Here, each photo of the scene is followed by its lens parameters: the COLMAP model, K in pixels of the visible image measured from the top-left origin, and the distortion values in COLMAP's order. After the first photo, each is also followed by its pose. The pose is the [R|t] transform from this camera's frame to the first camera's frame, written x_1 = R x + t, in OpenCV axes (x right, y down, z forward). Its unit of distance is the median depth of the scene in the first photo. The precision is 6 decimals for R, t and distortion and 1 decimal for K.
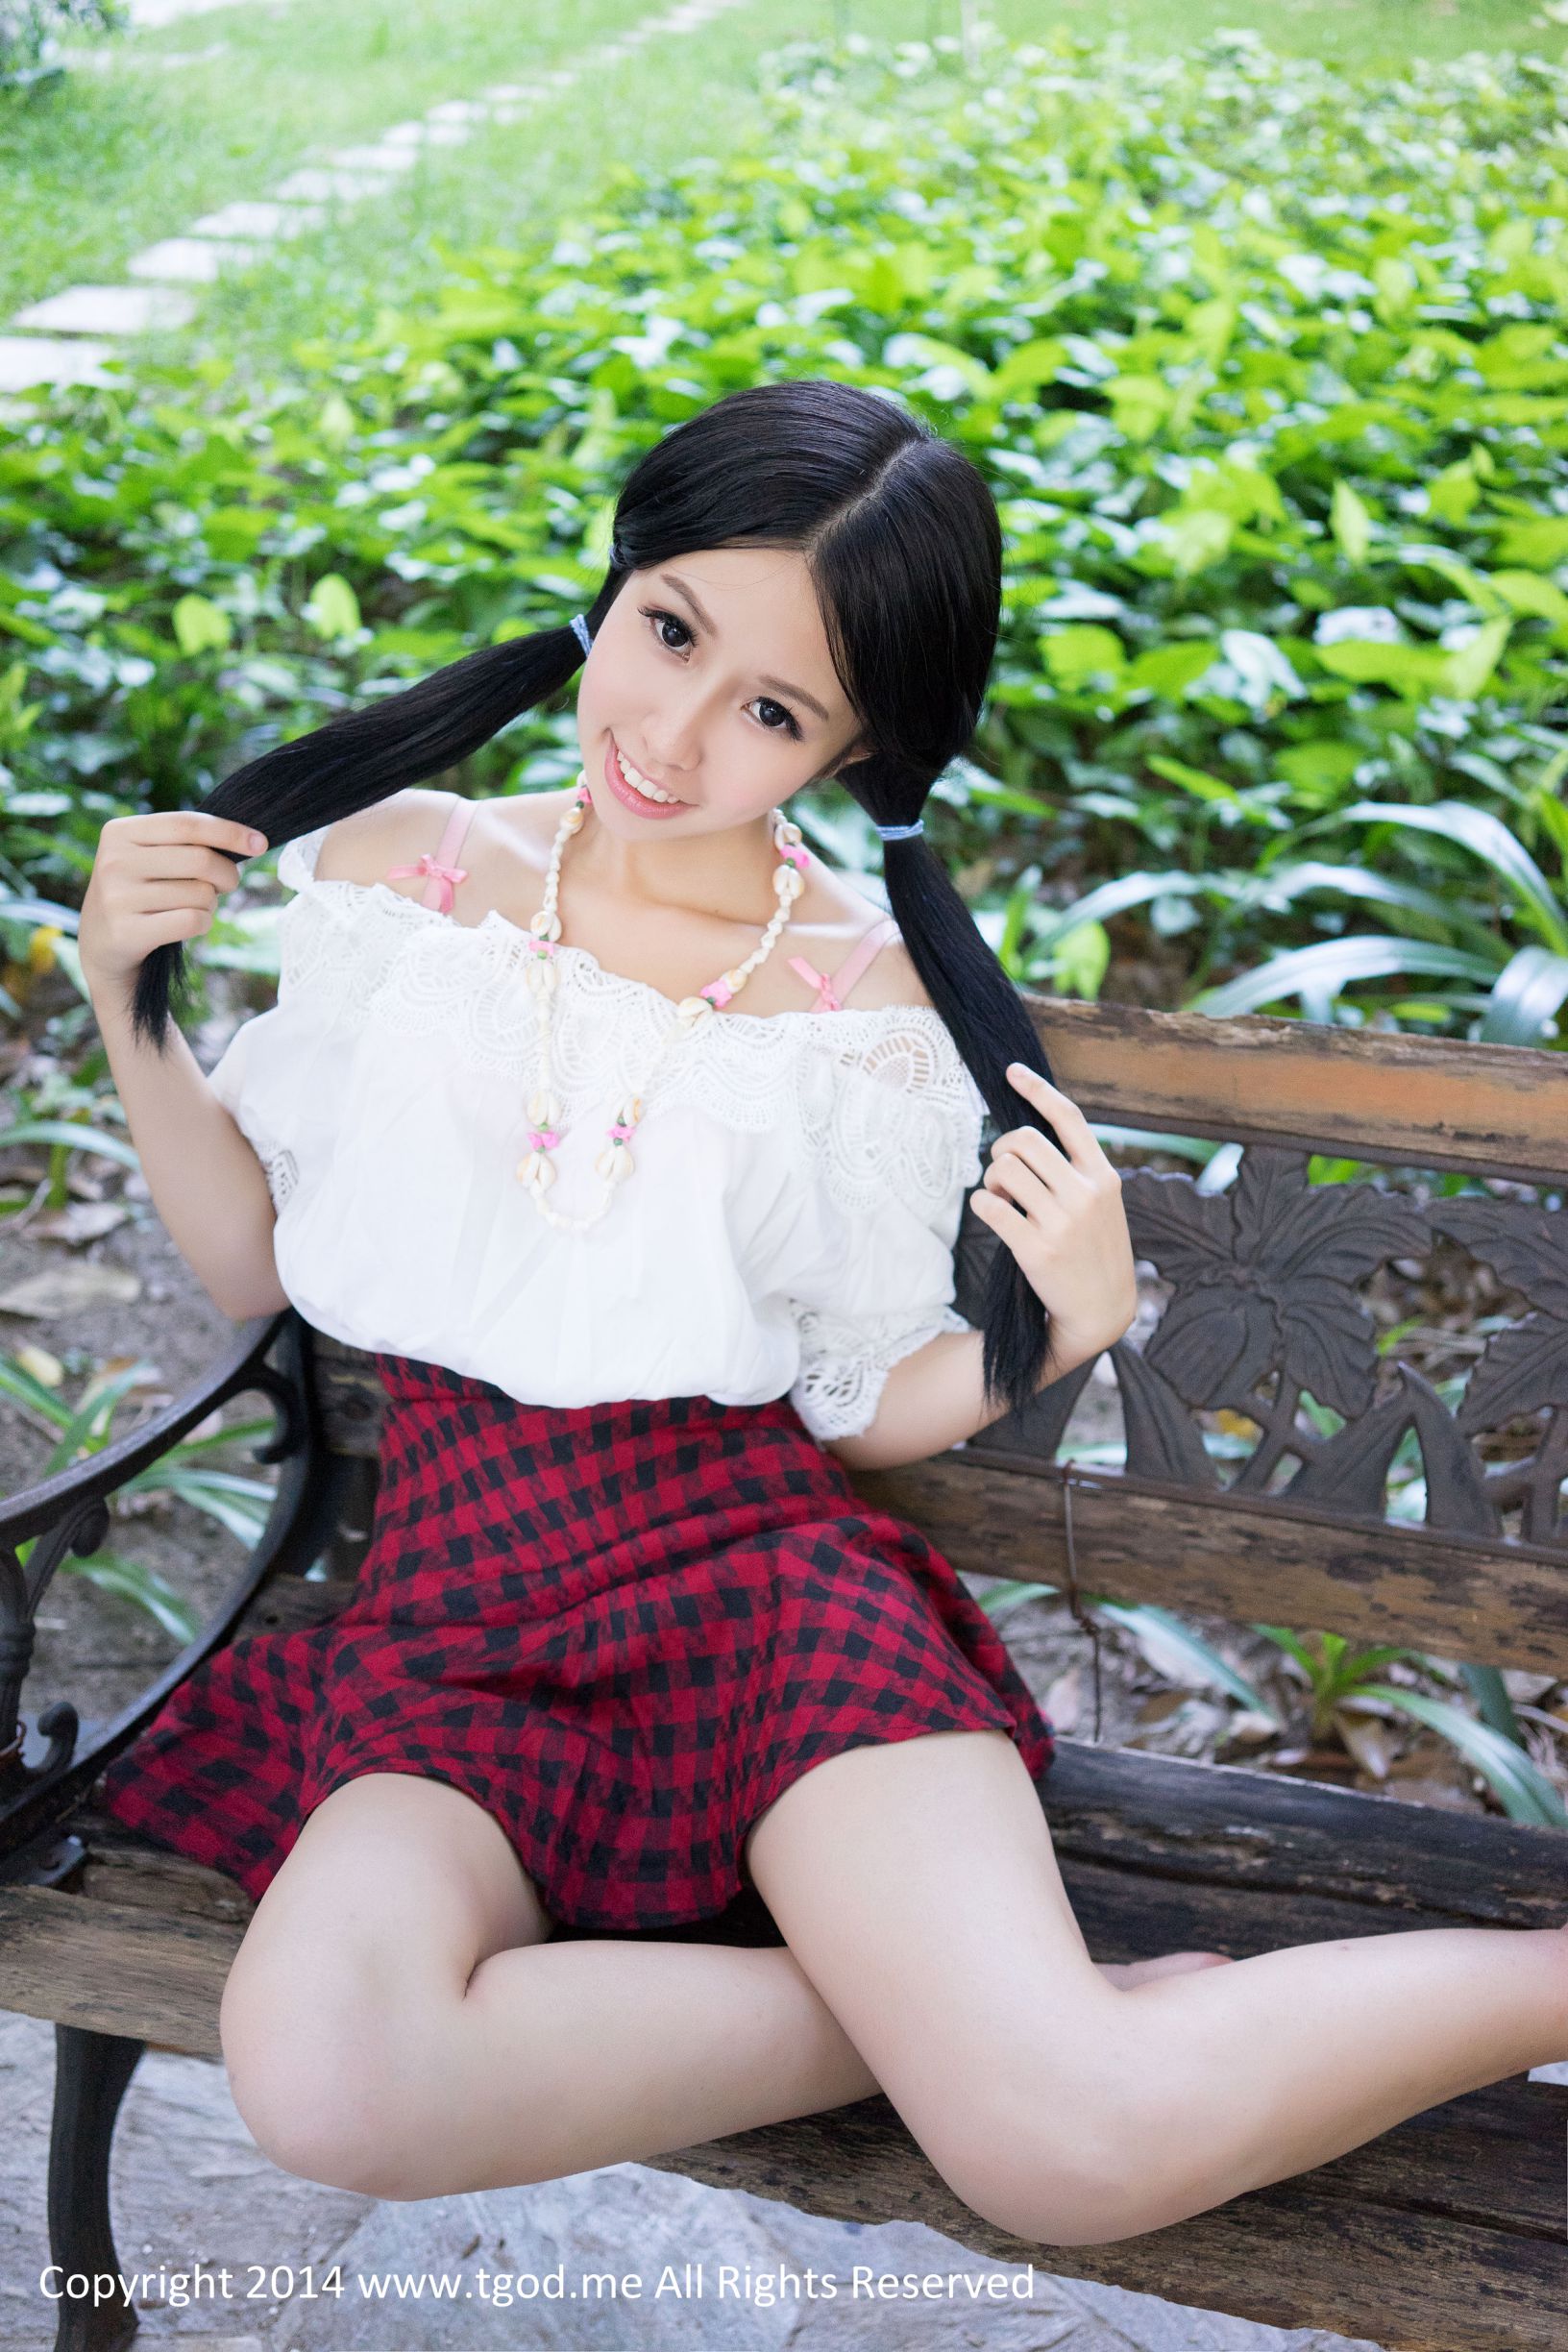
lens RADIAL K [[2380.9, 0, 774.3], [0, 2380.9, 1166.4], [0, 0, 1]] dist [0.000787, 0.013843]
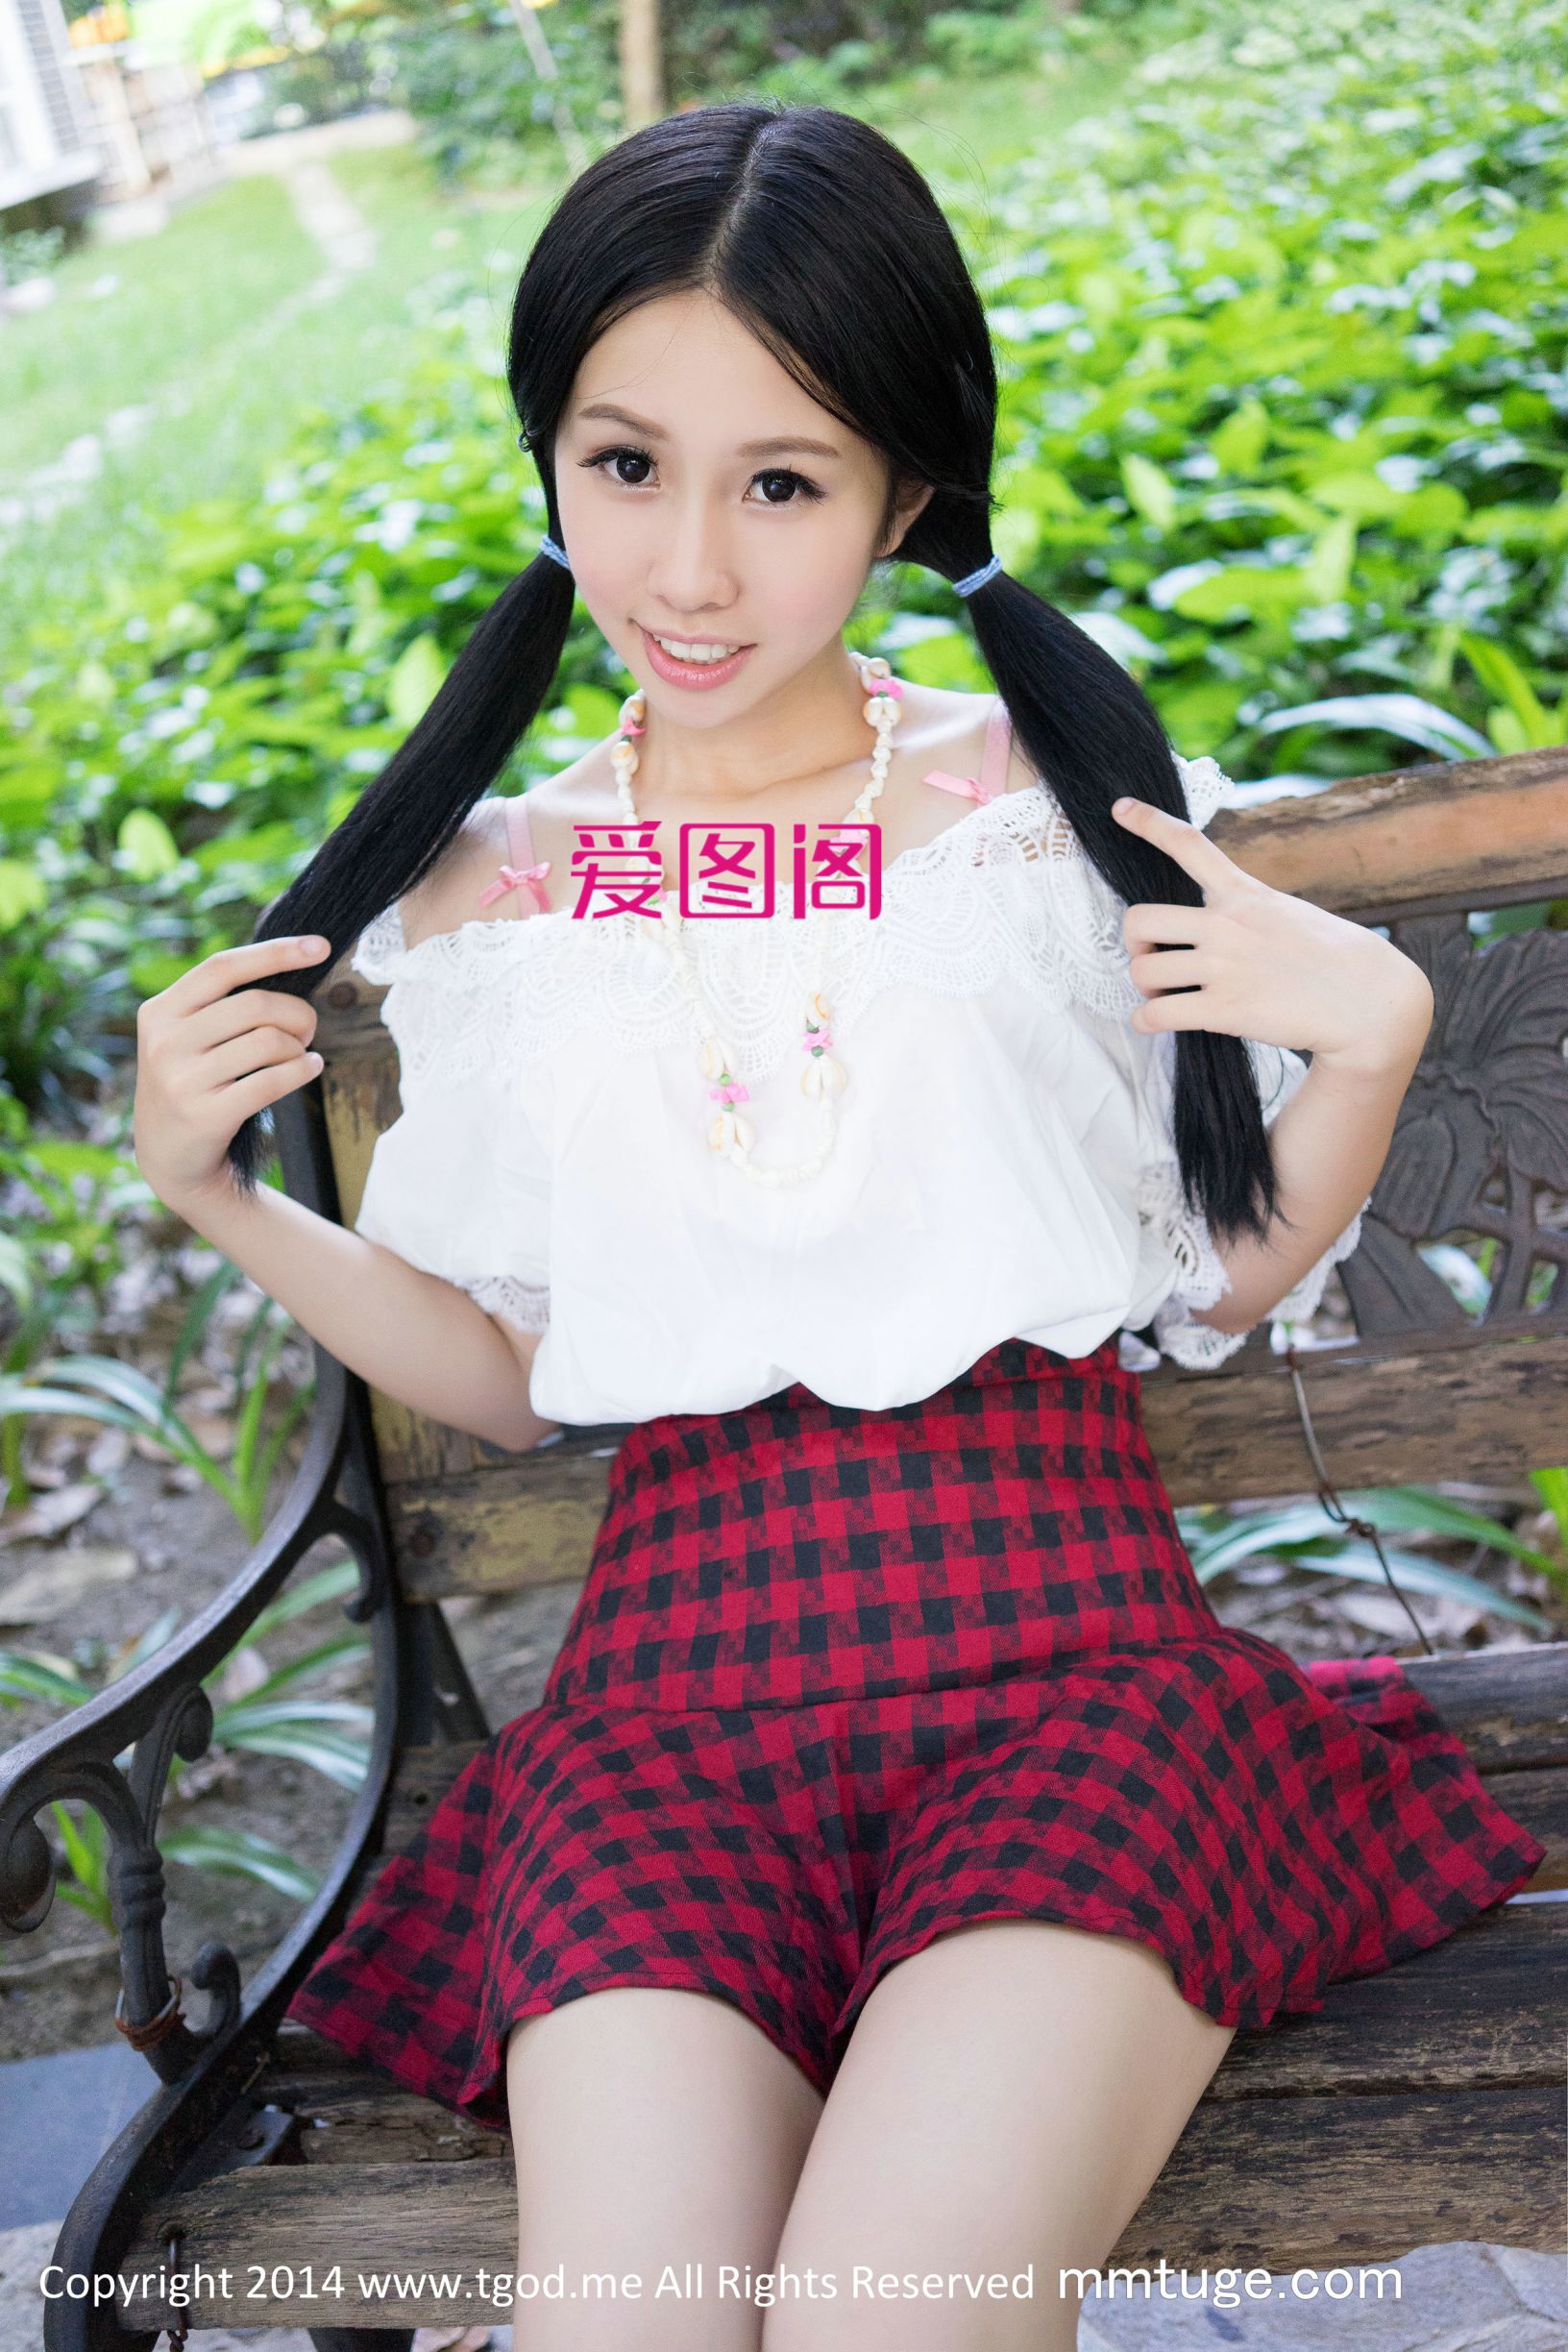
lens RADIAL K [[2372.7, 0, 784.0], [0, 2372.7, 1176.0], [0, 0, 1]] dist [0.011488, -0.001272]
pose [[0.962343, -0.264009, 0.064765, -0.053205], [0.268804, 0.959696, -0.082030, 0.051442], [-0.040499, 0.096350, 0.994523, 0.093831]]
